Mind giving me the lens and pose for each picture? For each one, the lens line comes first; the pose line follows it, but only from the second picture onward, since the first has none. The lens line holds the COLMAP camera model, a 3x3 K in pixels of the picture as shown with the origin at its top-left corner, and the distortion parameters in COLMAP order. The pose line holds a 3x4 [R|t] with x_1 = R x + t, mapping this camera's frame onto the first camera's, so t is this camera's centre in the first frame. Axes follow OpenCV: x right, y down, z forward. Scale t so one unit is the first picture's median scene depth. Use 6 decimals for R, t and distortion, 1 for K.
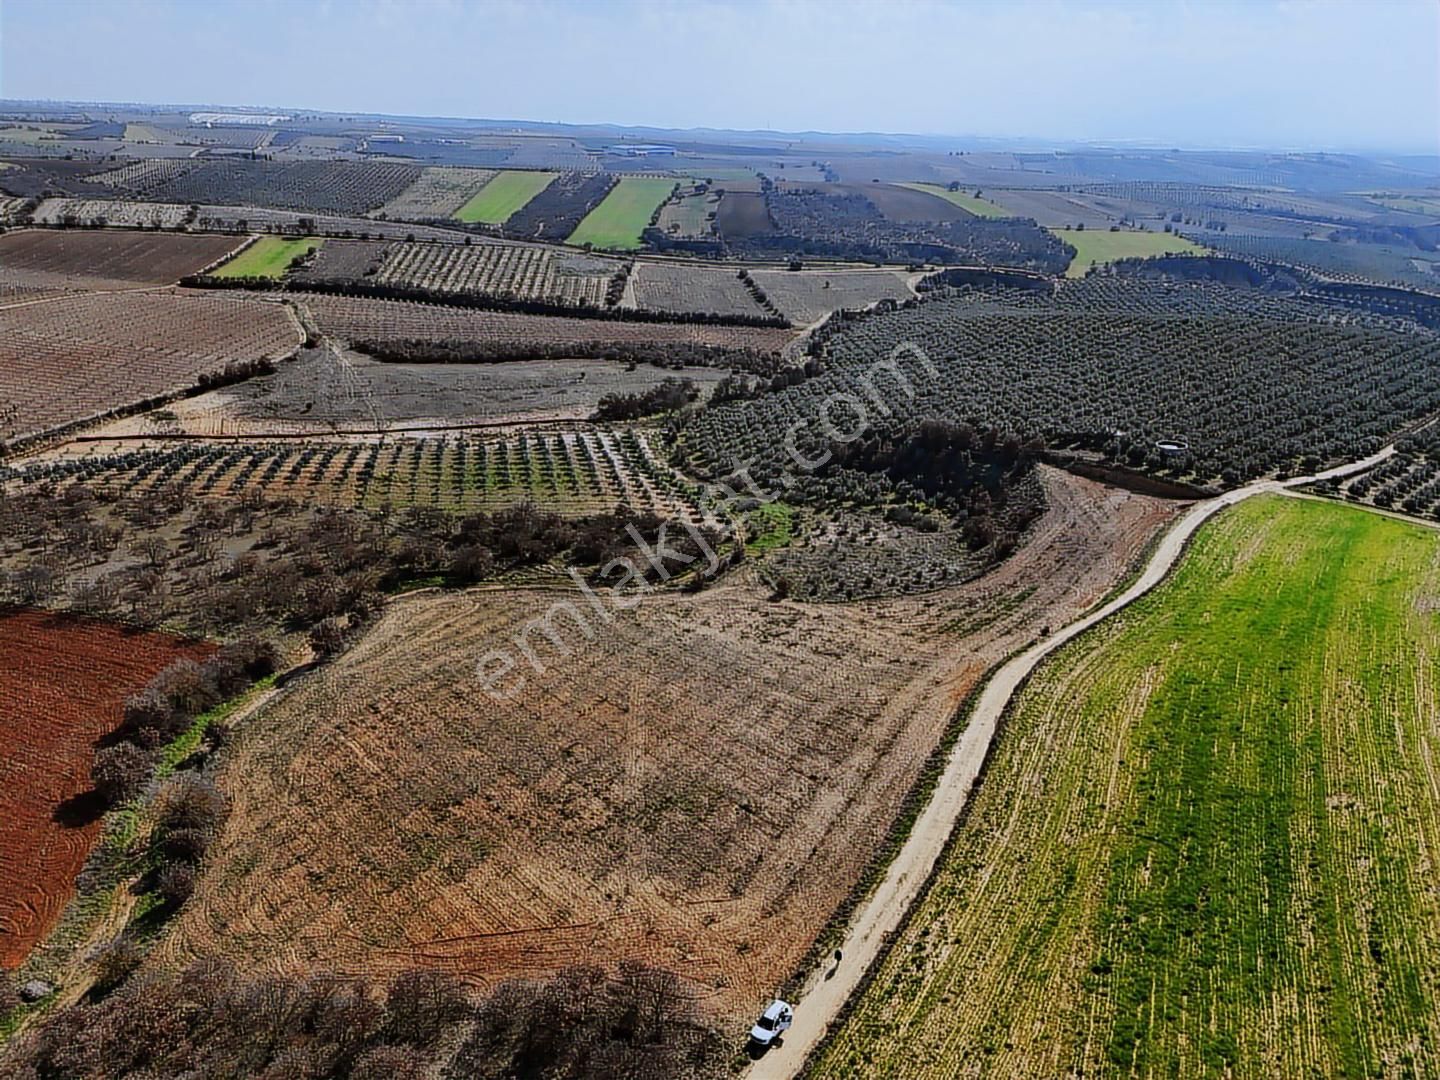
lens RADIAL K [[1058.2, 0, 727.2], [0, 1058.2, 542.7], [0, 0, 1]] dist [0.069406, -0.060931]
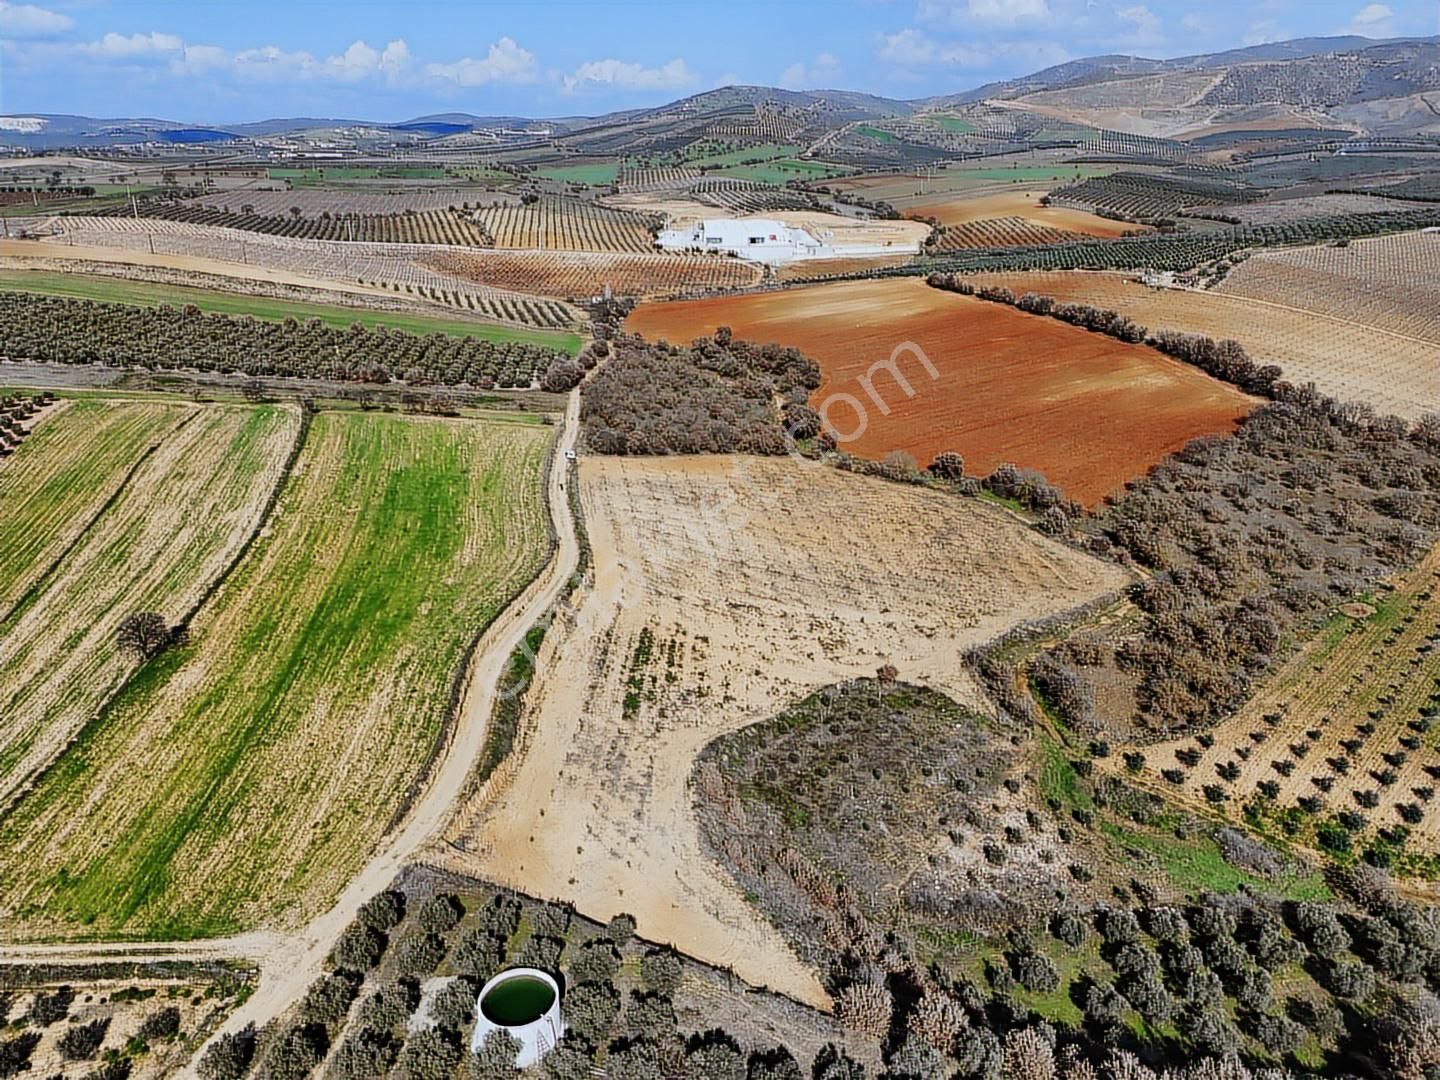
lens RADIAL K [[1058.2, 0, 720.6], [0, 1058.2, 530.8], [0, 0, 1]] dist [0.069406, -0.060931]
pose [[-0.793638, 0.209110, -0.571325, 0.600554], [-0.225106, 0.771501, 0.595075, -0.503043], [0.565214, 0.600883, -0.565220, 1.285601]]
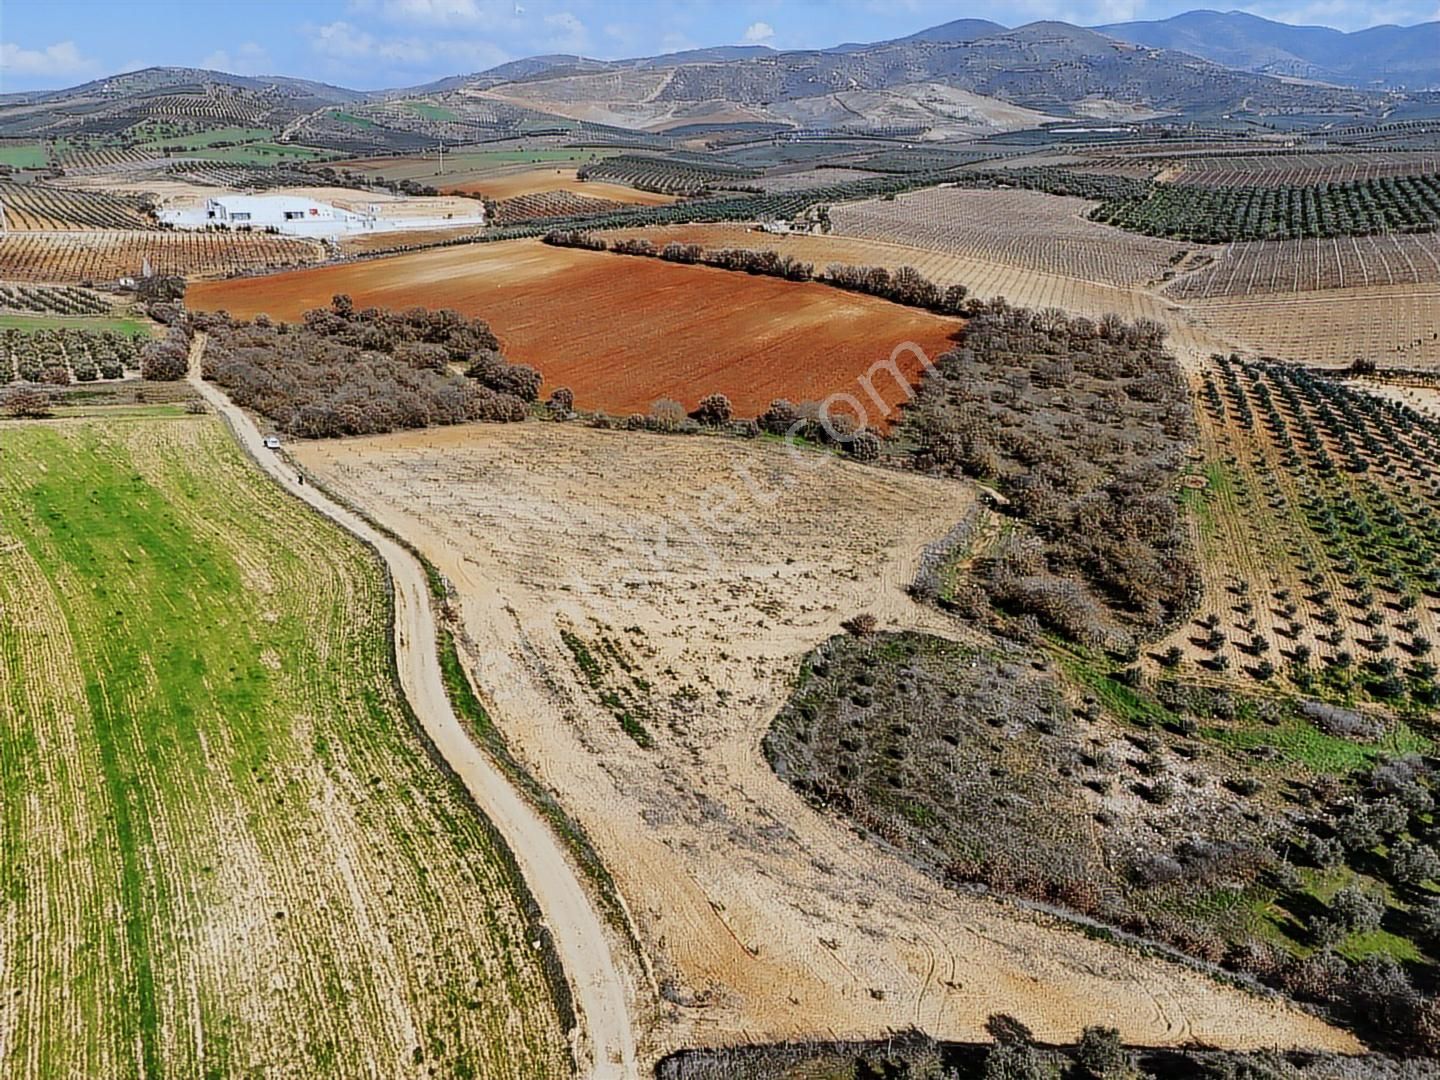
lens RADIAL K [[1058.2, 0, 720.3], [0, 1058.2, 534.3], [0, 0, 1]] dist [0.069406, -0.060931]
pose [[-0.431802, 0.311926, -0.846315, 0.649361], [-0.334600, 0.815950, 0.471452, -0.296125], [0.837609, 0.486752, -0.247958, 1.024569]]
